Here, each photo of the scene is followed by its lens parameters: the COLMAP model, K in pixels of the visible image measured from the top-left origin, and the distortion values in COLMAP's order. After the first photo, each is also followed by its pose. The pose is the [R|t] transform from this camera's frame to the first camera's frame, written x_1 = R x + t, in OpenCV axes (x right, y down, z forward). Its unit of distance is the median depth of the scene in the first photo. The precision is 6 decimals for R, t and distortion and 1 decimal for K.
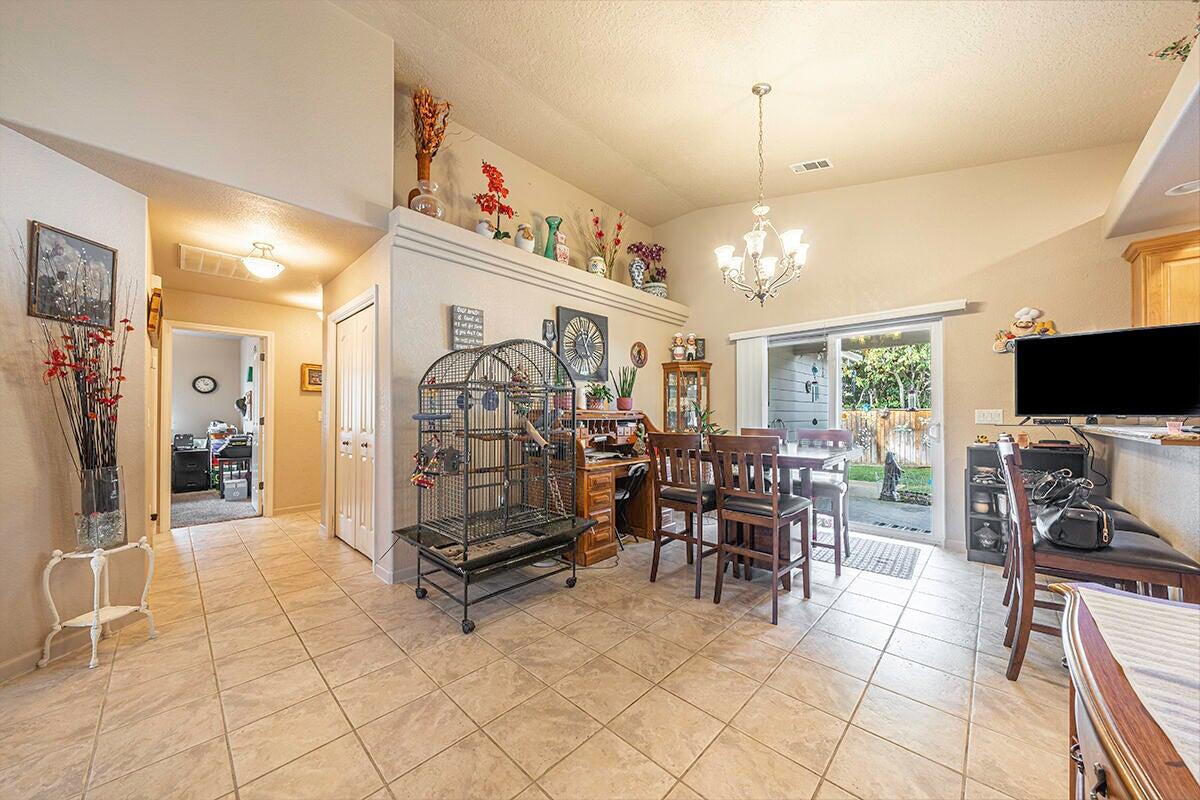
lens RADIAL K [[408.4, 0, 599.8], [0, 408.4, 410.1], [0, 0, 1]] dist [-0.001431, -0.000143]
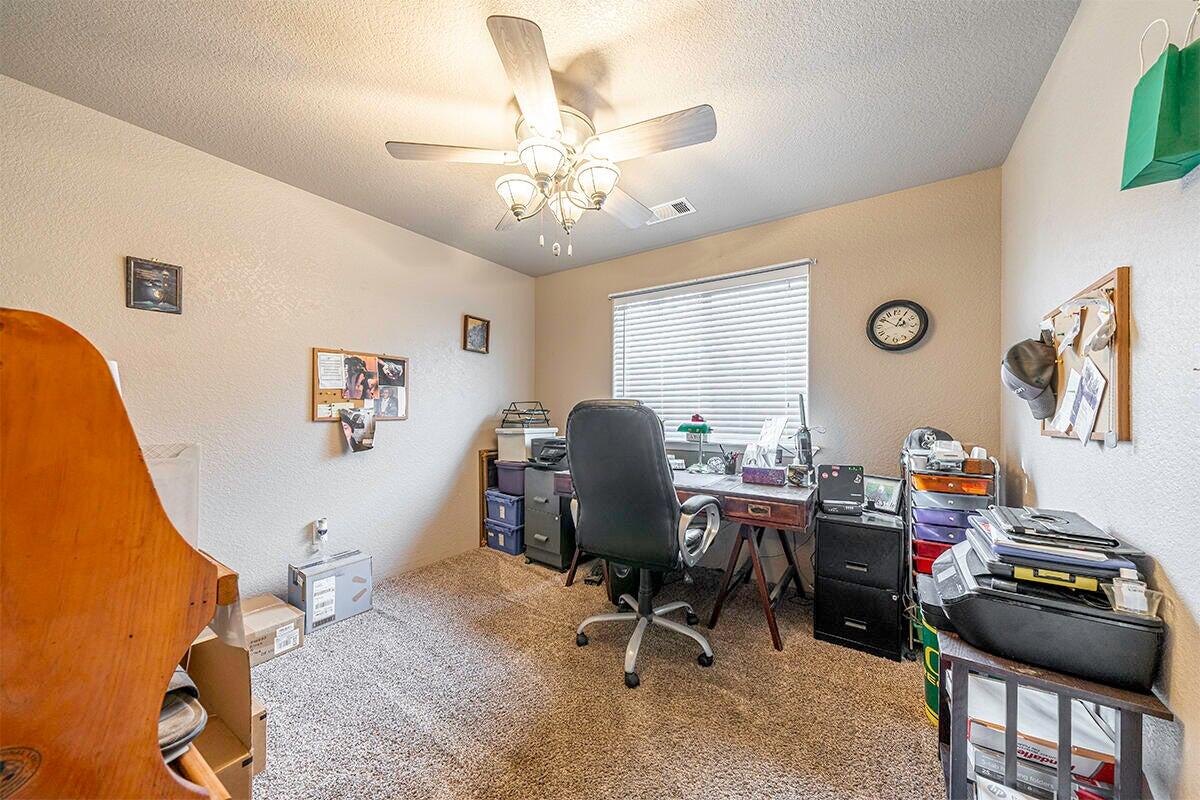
lens RADIAL K [[413.2, 0, 606.3], [0, 413.2, 401.6], [0, 0, 1]] dist [0.000580, 0.000022]
pose [[0.167301, 0.001479, -0.985905, -0.686977], [0.003984, 0.999990, 0.002176, 0.003988], [0.985898, -0.004292, 0.167293, 0.722759]]
